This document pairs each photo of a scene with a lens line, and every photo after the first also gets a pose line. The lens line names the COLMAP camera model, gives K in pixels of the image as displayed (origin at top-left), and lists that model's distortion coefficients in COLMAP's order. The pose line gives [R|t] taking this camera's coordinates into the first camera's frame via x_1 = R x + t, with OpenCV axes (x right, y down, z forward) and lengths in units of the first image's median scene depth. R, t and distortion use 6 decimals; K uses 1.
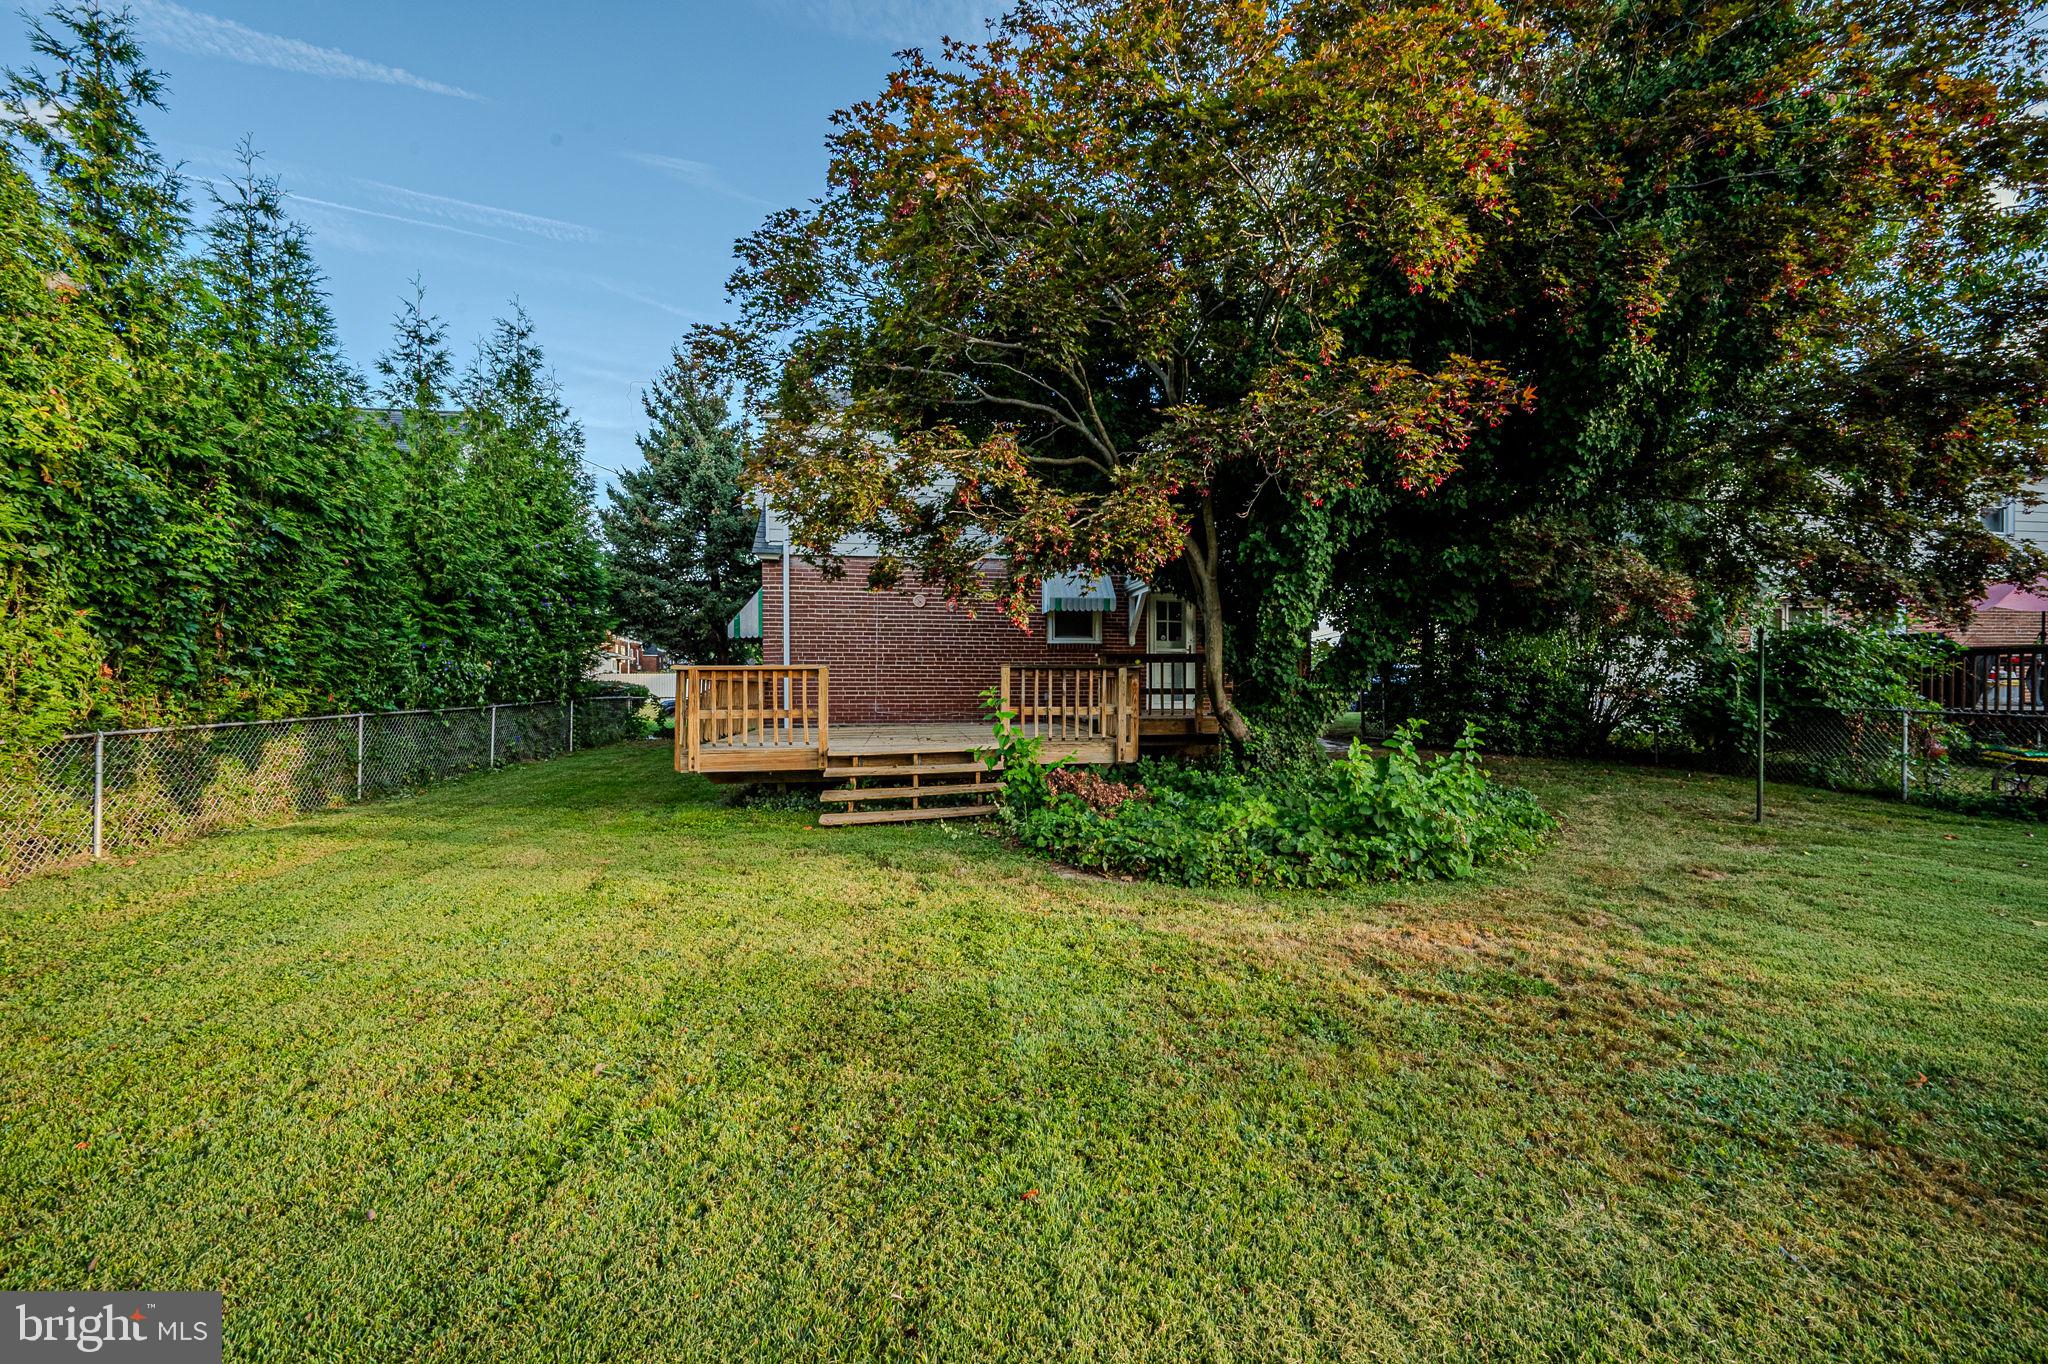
lens RADIAL K [[804.8, 0, 1031.8], [0, 804.8, 688.7], [0, 0, 1]] dist [-0.001352, -0.000082]
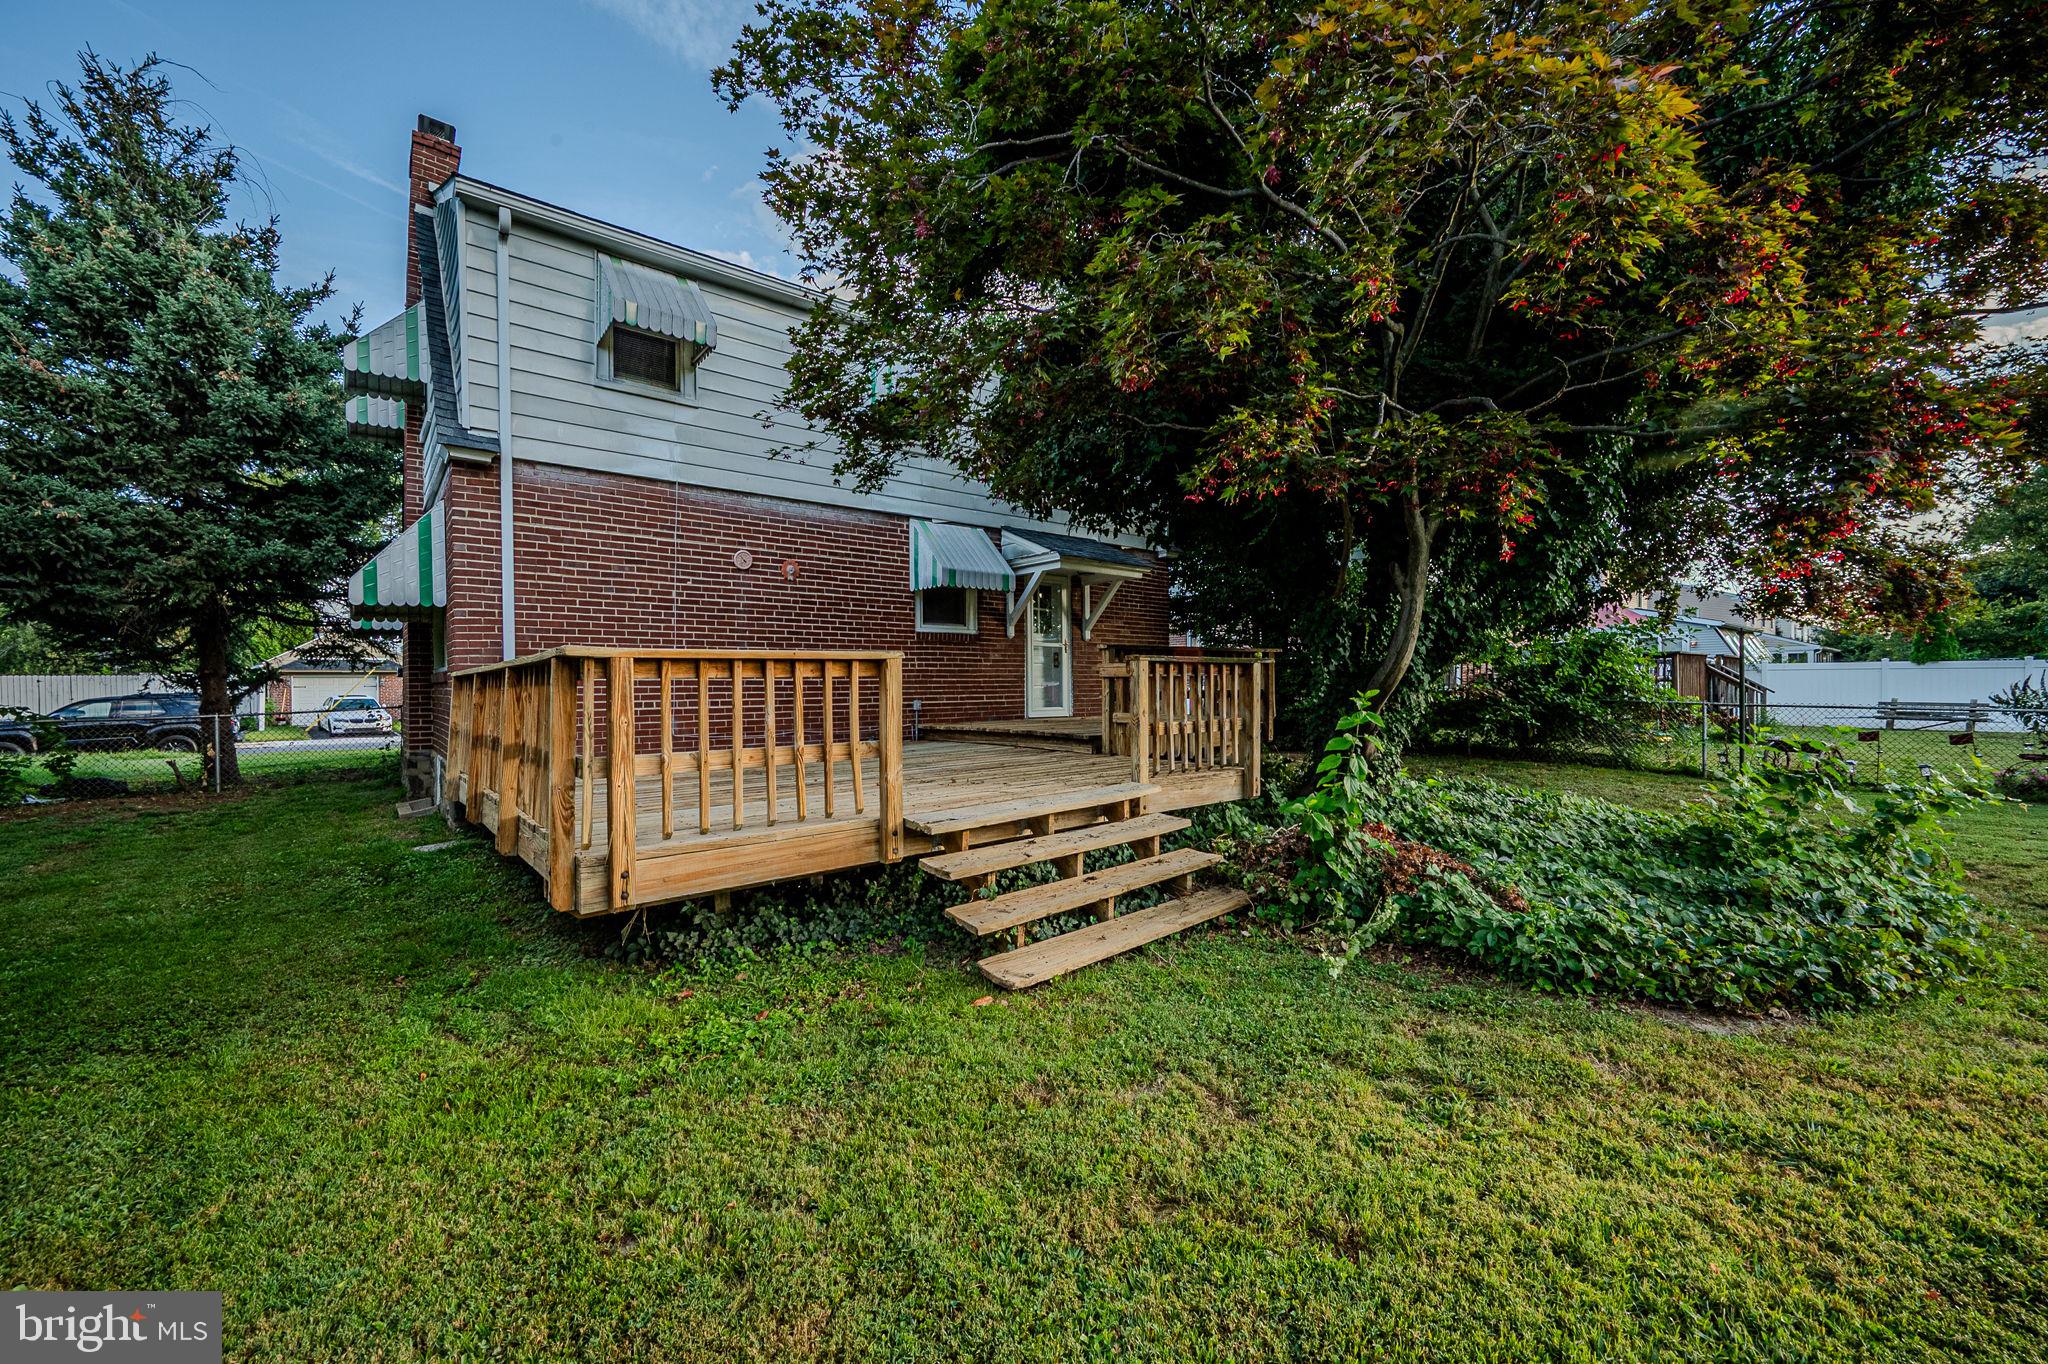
lens RADIAL K [[804.8, 0, 1031.8], [0, 804.8, 688.7], [0, 0, 1]] dist [-0.001352, -0.000082]
pose [[0.853083, -0.009486, 0.521689, -0.445623], [0.011553, 0.999933, -0.000709, -0.005102], [-0.521648, 0.006632, 0.853135, 0.533159]]
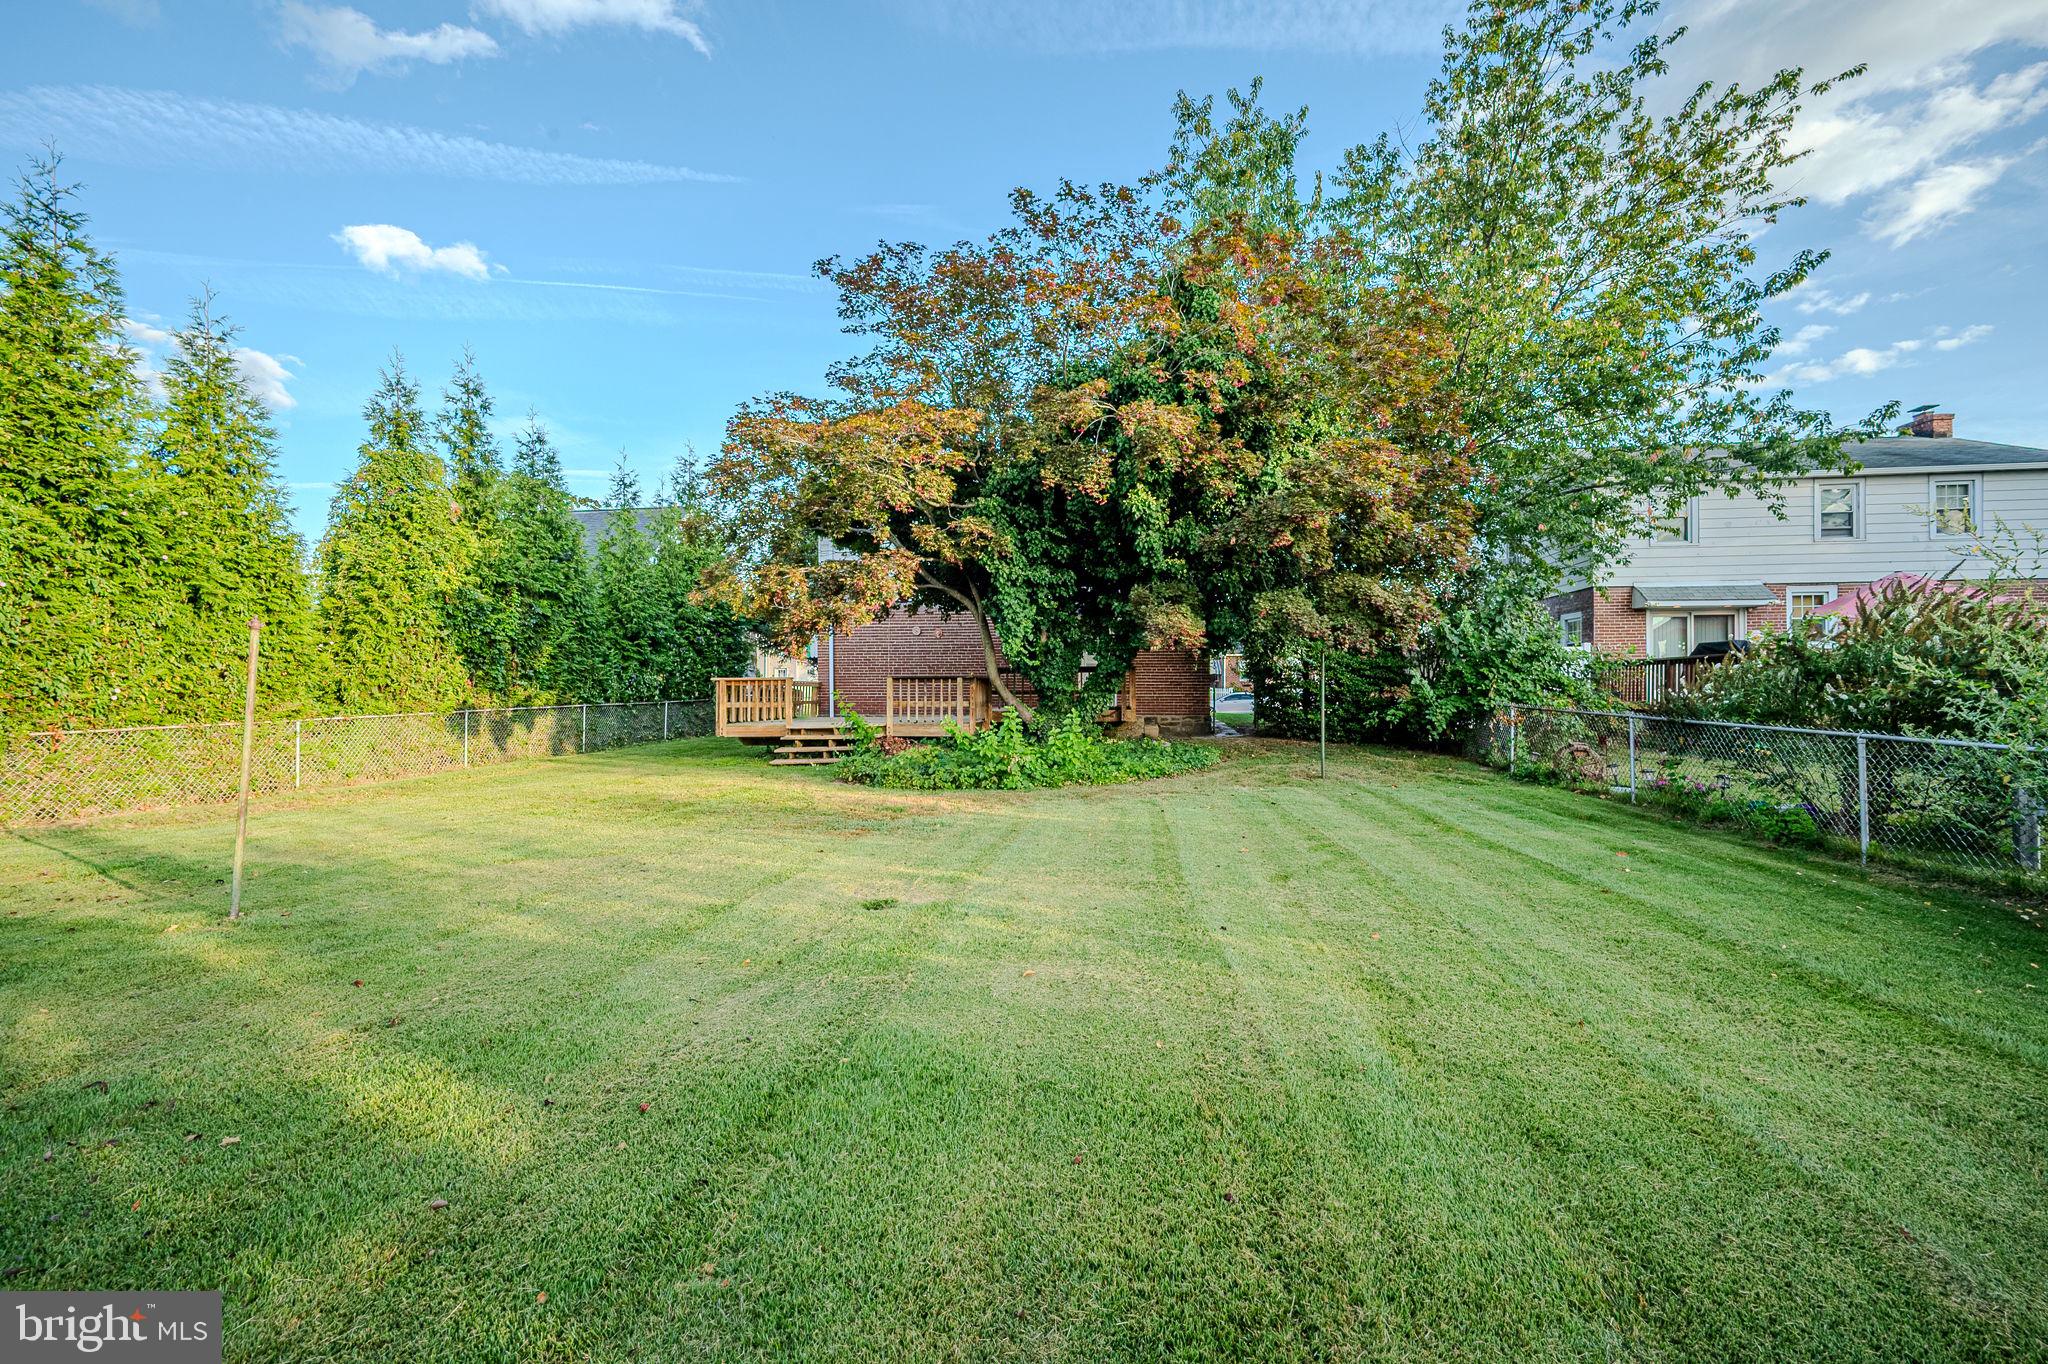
lens RADIAL K [[804.8, 0, 1031.8], [0, 804.8, 688.7], [0, 0, 1]] dist [-0.001352, -0.000082]
pose [[0.962182, -0.001887, -0.272401, 0.743711], [0.000676, 0.999989, -0.004541, 0.004192], [0.272407, 0.004185, 0.962173, -0.559739]]
